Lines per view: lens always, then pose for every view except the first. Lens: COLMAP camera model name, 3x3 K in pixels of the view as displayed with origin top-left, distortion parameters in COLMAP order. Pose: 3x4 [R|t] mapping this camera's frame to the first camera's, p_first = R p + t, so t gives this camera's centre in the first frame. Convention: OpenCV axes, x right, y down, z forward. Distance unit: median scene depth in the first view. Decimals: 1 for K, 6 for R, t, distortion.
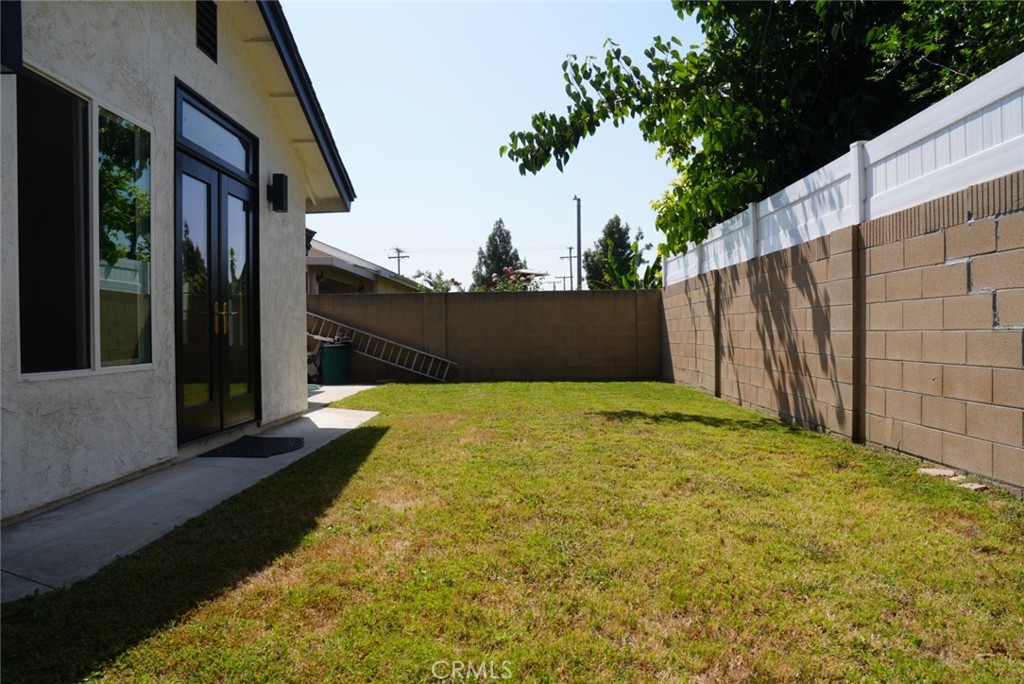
lens RADIAL K [[688.7, 0, 512.0], [0, 688.7, 342.0], [0, 0, 1]] dist [-0.096823, 0.047717]
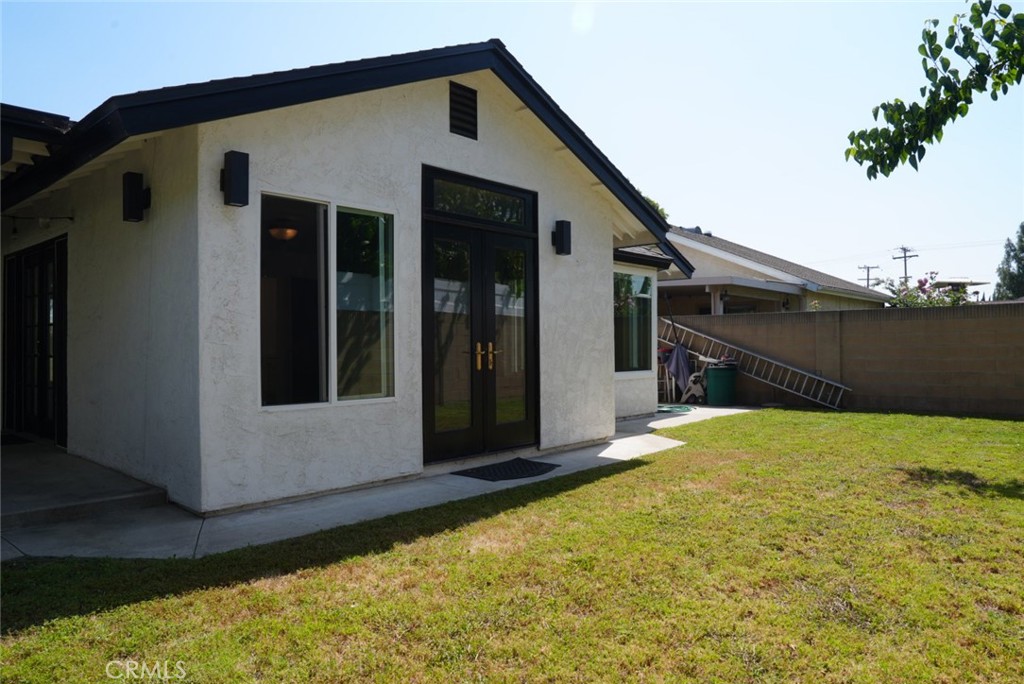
lens RADIAL K [[690.2, 0, 512.0], [0, 690.2, 342.0], [0, 0, 1]] dist [-0.142442, 0.135183]
pose [[0.763092, 0.001506, -0.646288, 0.294820], [-0.008738, 0.999930, -0.007987, -0.039945], [0.646230, 0.011742, 0.763052, 0.099329]]
